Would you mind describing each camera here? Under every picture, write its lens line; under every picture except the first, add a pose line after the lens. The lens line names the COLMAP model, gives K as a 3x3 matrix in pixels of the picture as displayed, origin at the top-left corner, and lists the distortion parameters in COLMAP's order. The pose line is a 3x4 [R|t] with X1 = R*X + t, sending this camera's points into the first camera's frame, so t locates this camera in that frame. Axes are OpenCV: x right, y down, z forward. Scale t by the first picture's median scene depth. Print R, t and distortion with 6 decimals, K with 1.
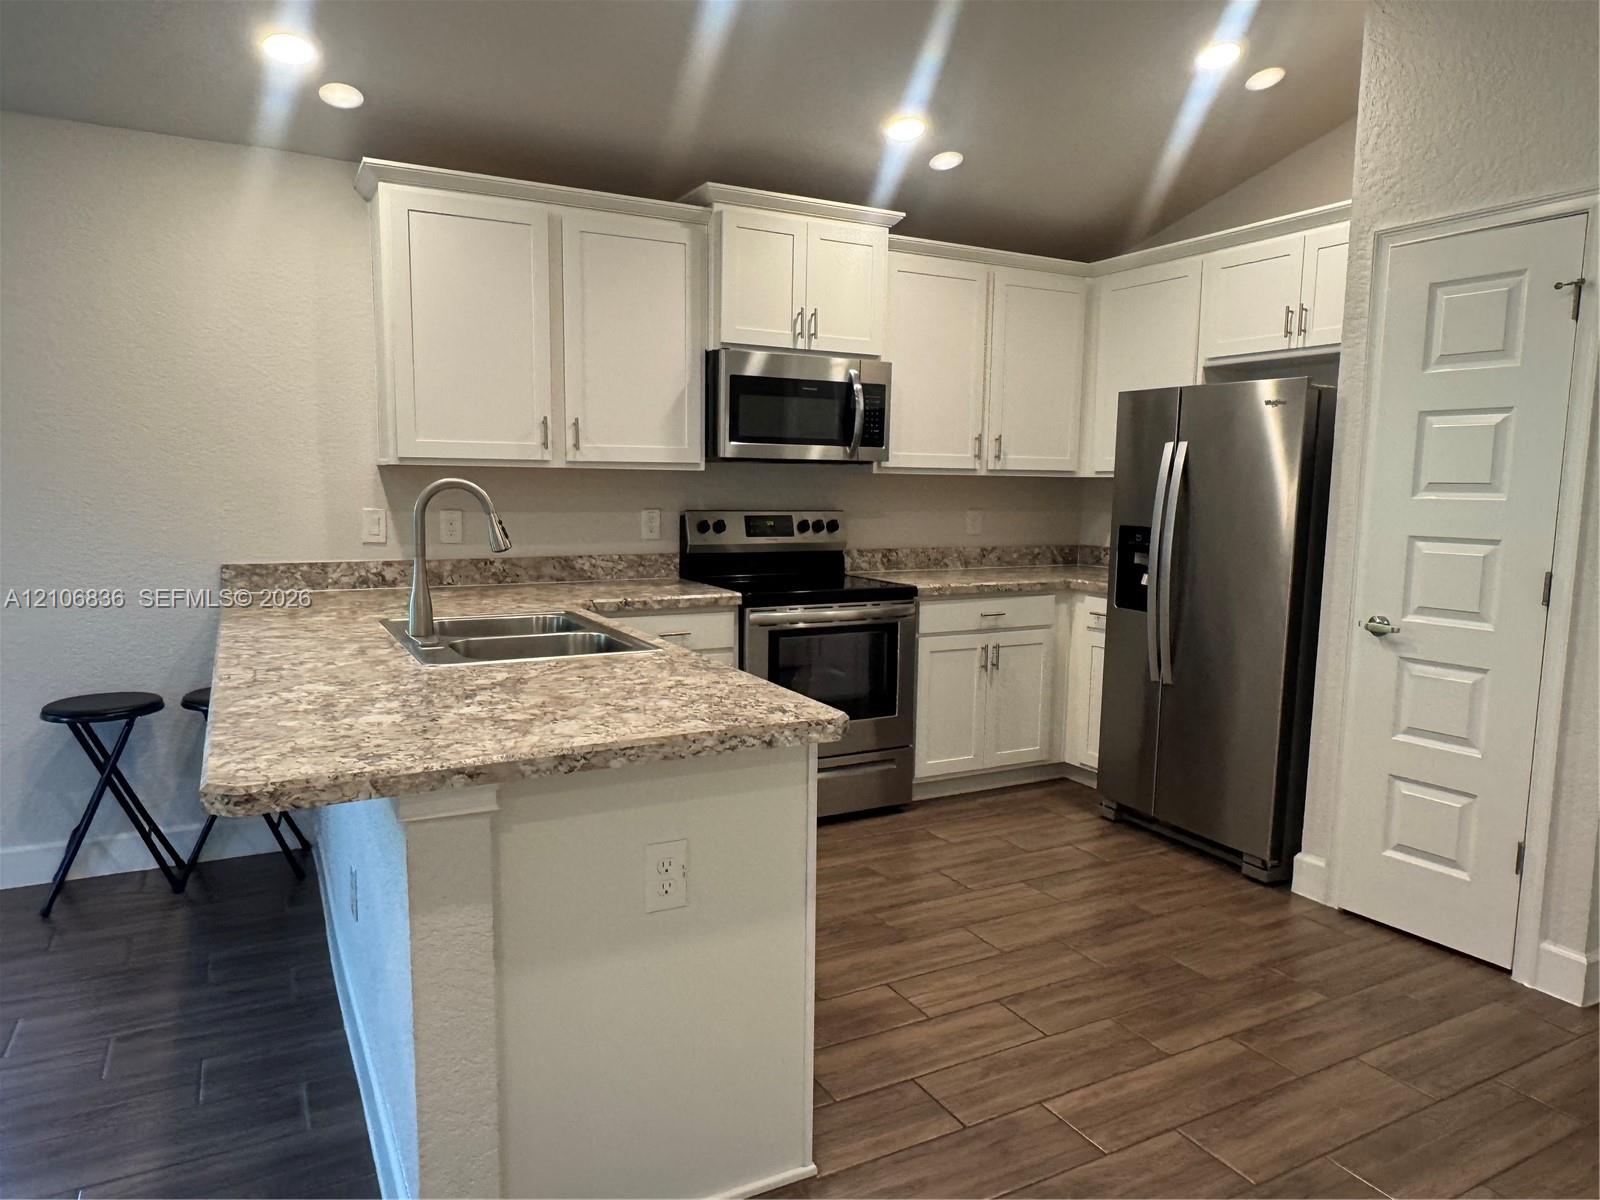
lens RADIAL K [[1056.0, 0, 819.2], [0, 1056.0, 609.1], [0, 0, 1]] dist [-0.018745, 0.001298]
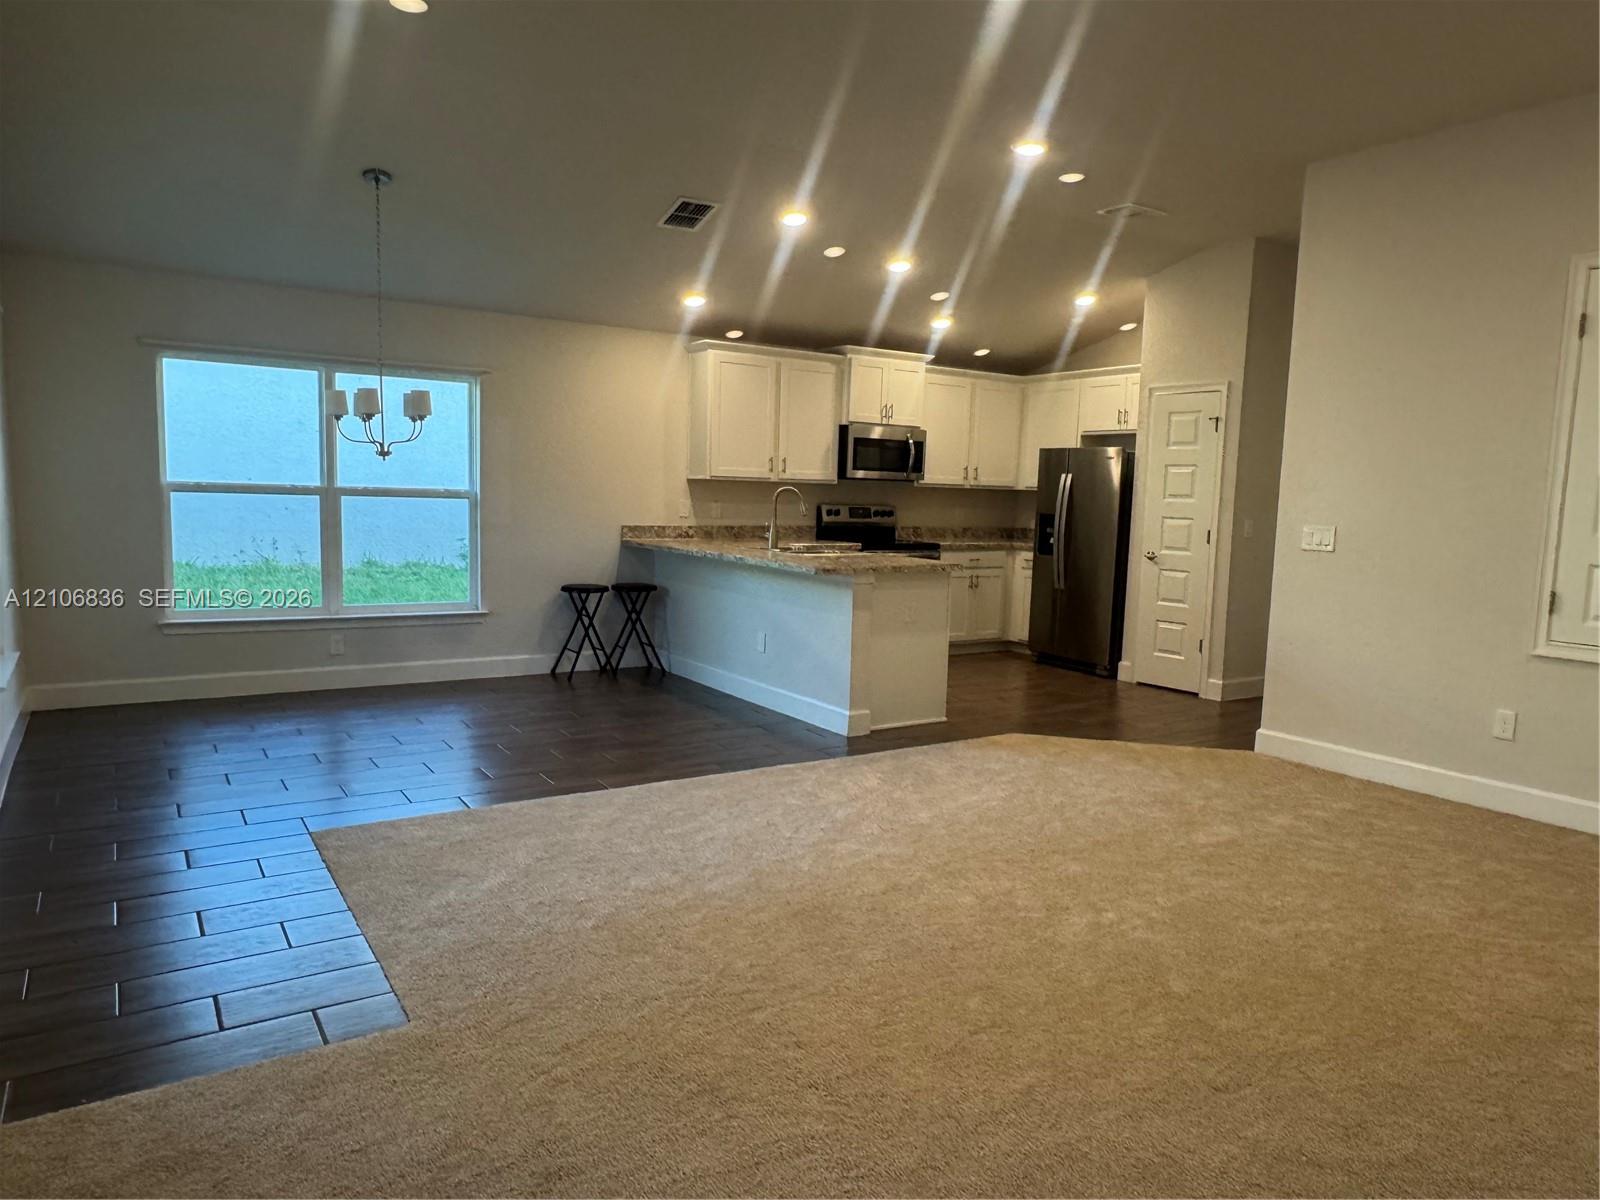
lens RADIAL K [[1056.0, 0, 819.2], [0, 1056.0, 609.1], [0, 0, 1]] dist [-0.018745, 0.001298]
pose [[0.996213, 0.005247, 0.086793, -0.320559], [-0.004673, 0.999966, -0.006808, 0.122422], [-0.086826, 0.006376, 0.996203, -1.007252]]
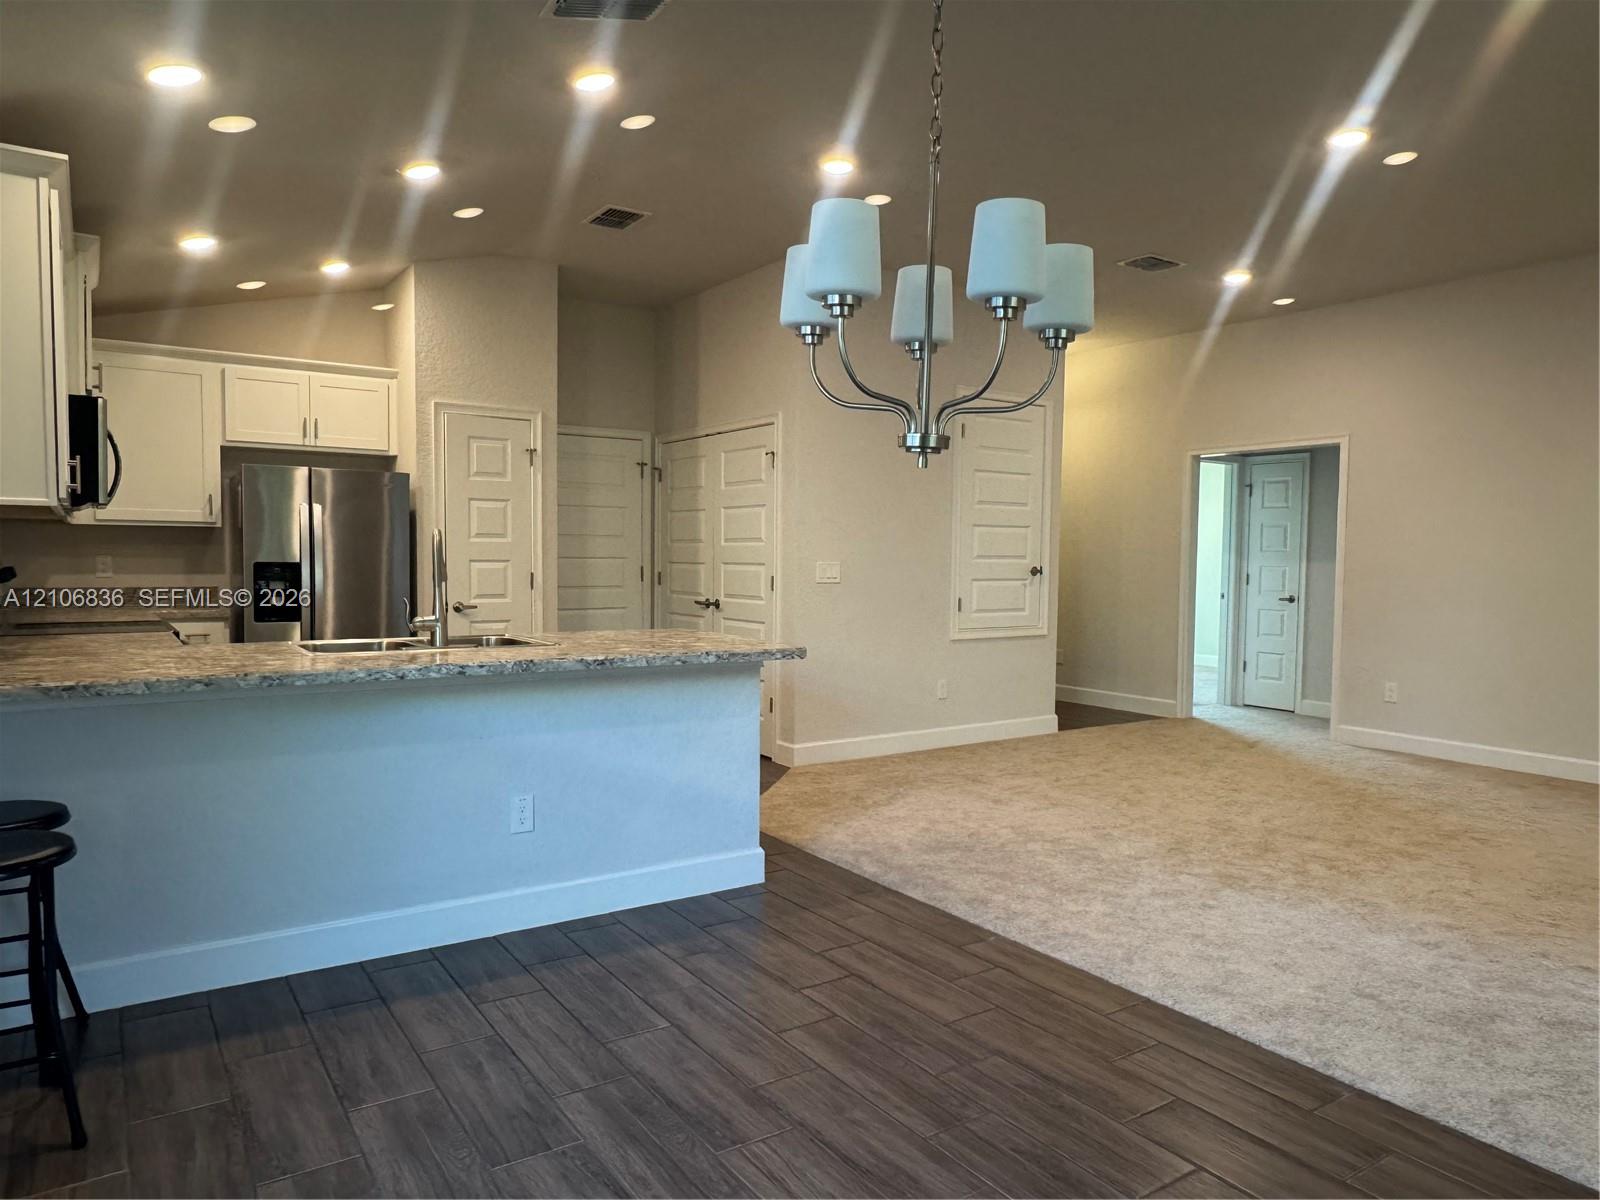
lens RADIAL K [[1056.0, 0, 819.2], [0, 1056.0, 609.1], [0, 0, 1]] dist [-0.018745, 0.001298]
pose [[-0.097975, -0.080646, 0.991916, -1.159569], [0.101821, 0.990668, 0.090602, -0.069650], [-0.989966, 0.109875, -0.088849, 0.405106]]
